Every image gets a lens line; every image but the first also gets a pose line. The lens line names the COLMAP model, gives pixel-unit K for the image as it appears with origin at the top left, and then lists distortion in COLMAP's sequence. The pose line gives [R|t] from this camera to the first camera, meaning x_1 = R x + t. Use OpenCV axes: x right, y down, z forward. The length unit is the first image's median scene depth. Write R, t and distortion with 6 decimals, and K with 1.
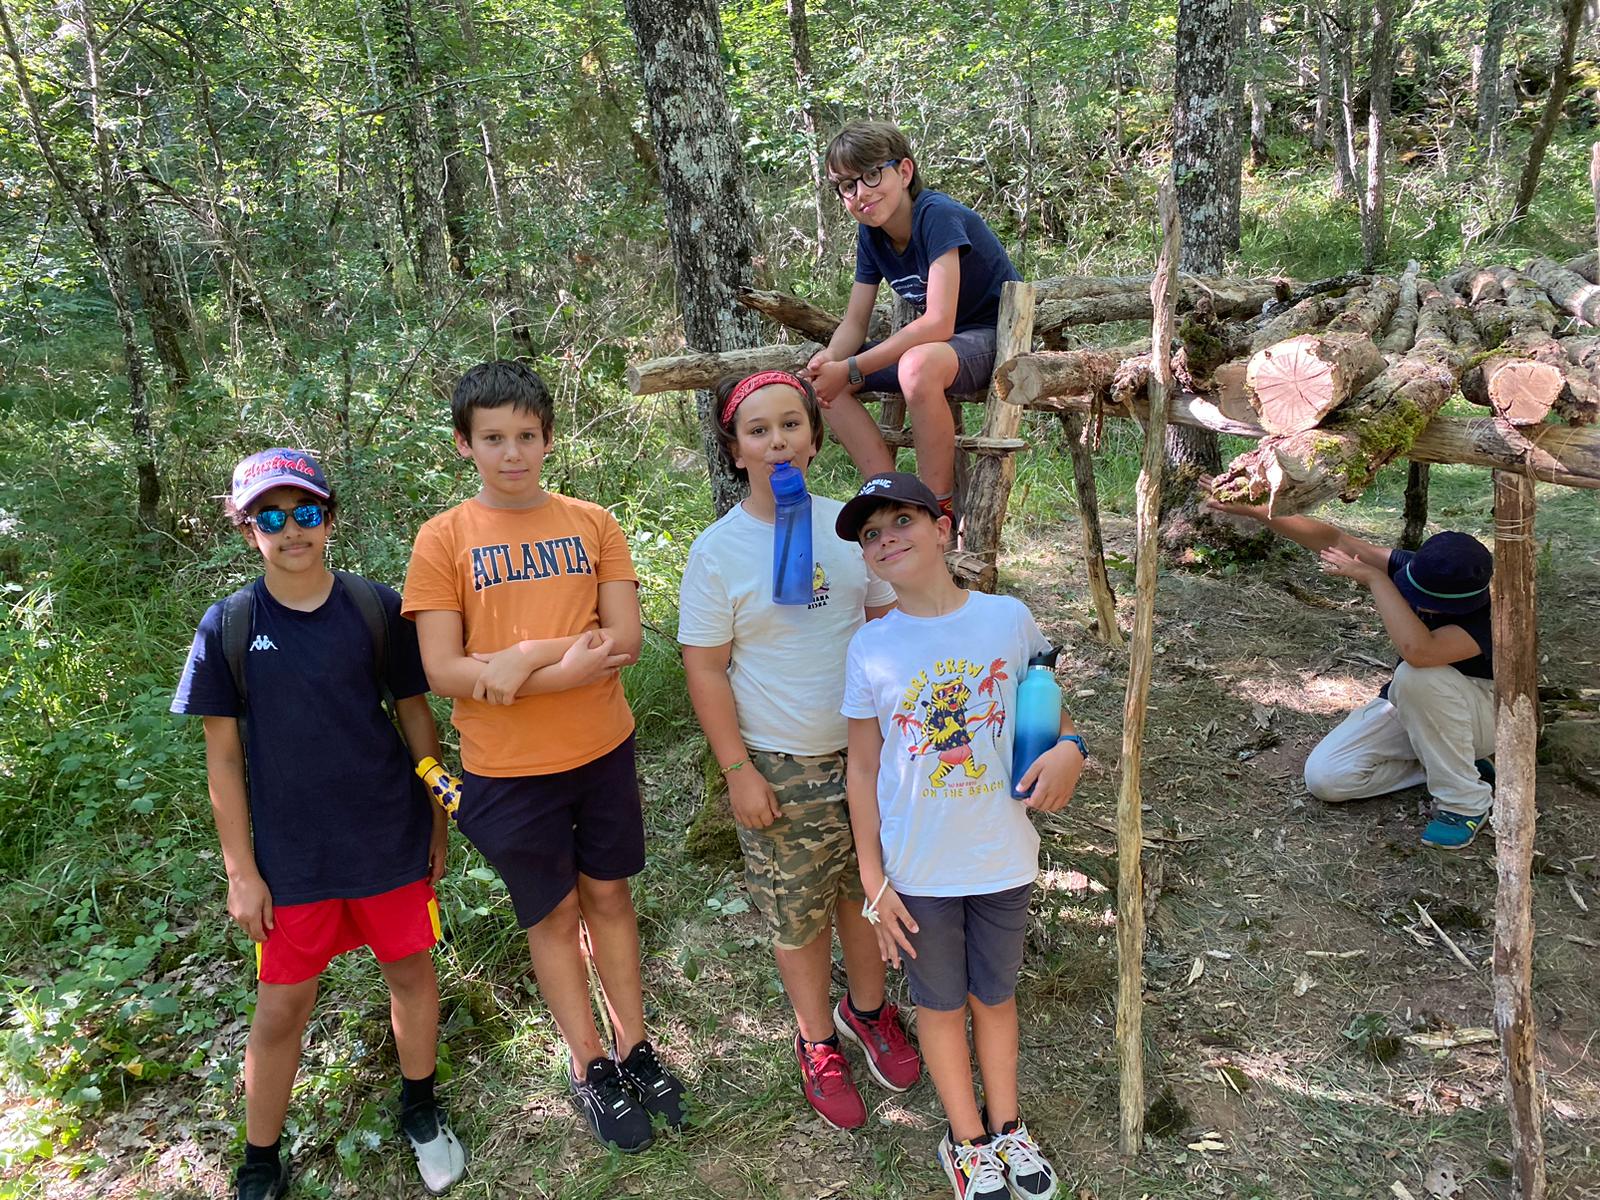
lens RADIAL K [[1320.2, 0, 797.6], [0, 1320.2, 598.2], [0, 0, 1]] dist [0.008530, -0.015547]
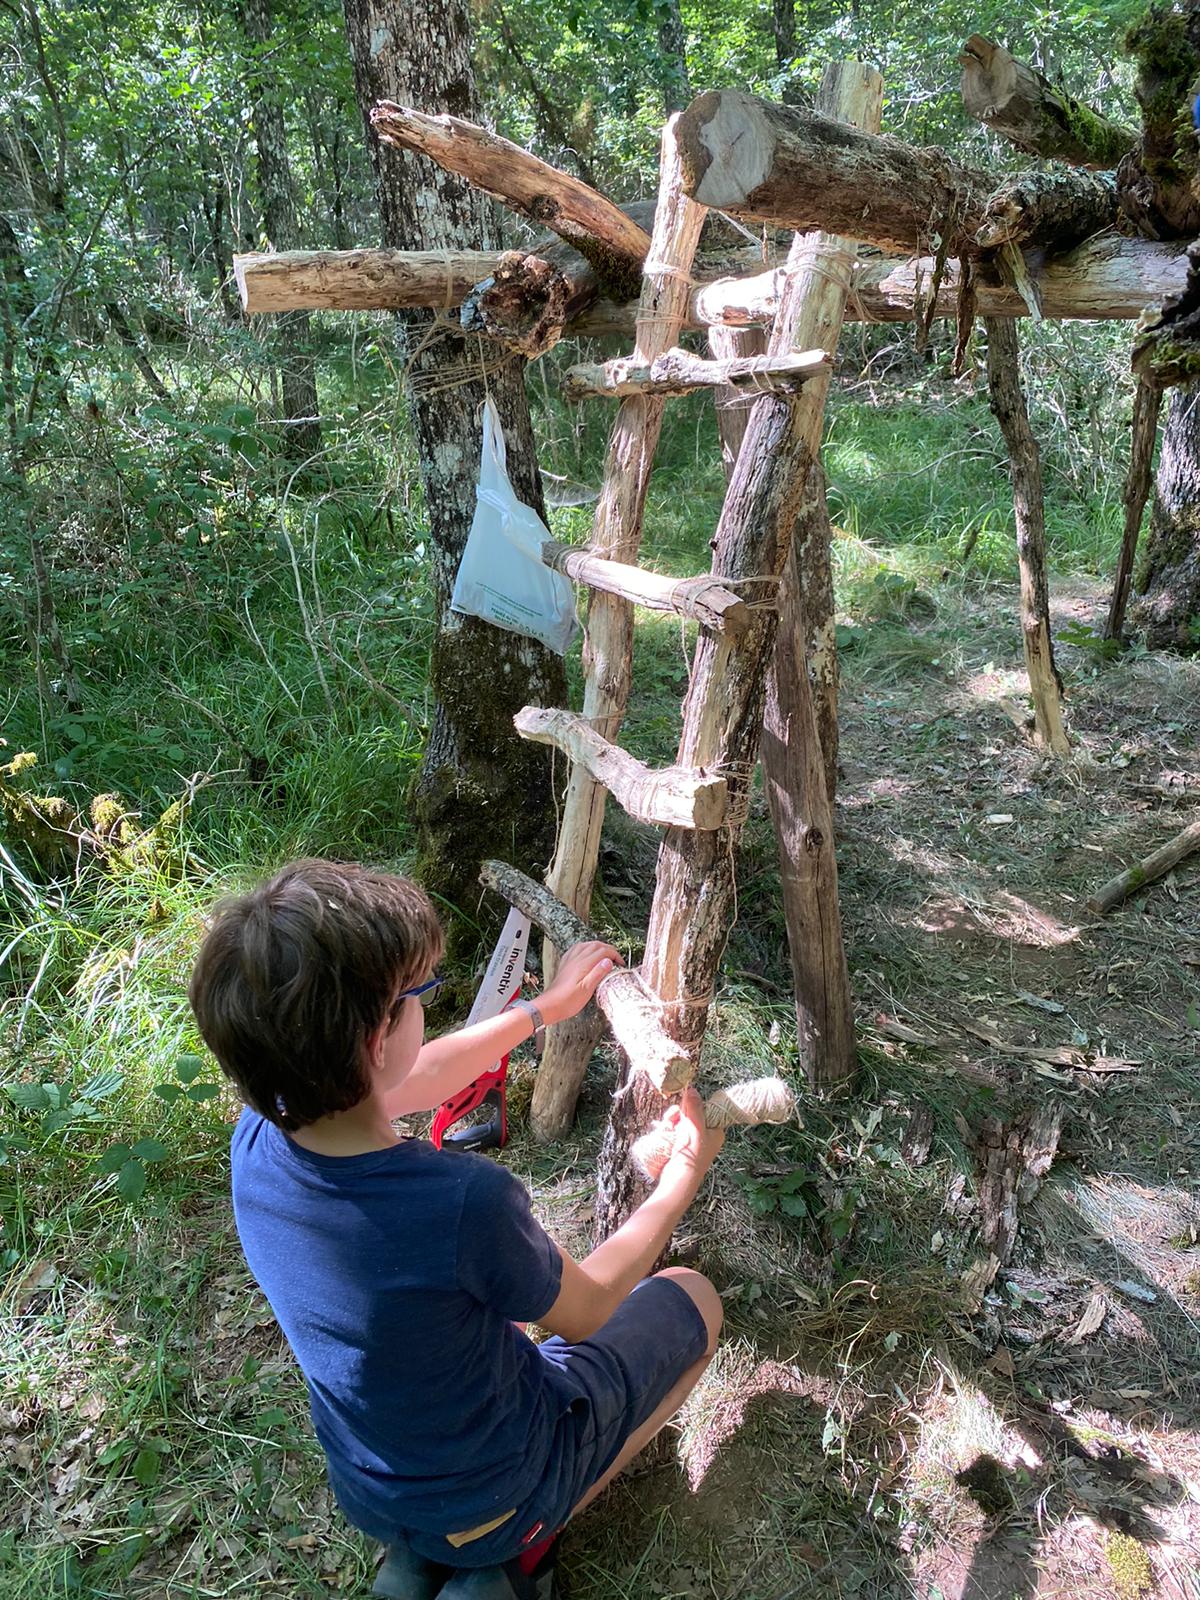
lens RADIAL K [[1320.2, 0, 602.4], [0, 1320.2, 805.3], [0, 0, 1]] dist [0.008530, -0.015547]
pose [[0.988587, 0.065628, -0.135604, 0.132492], [-0.051819, 0.993334, 0.102971, 0.005165], [0.141457, -0.094769, 0.985398, 0.359136]]
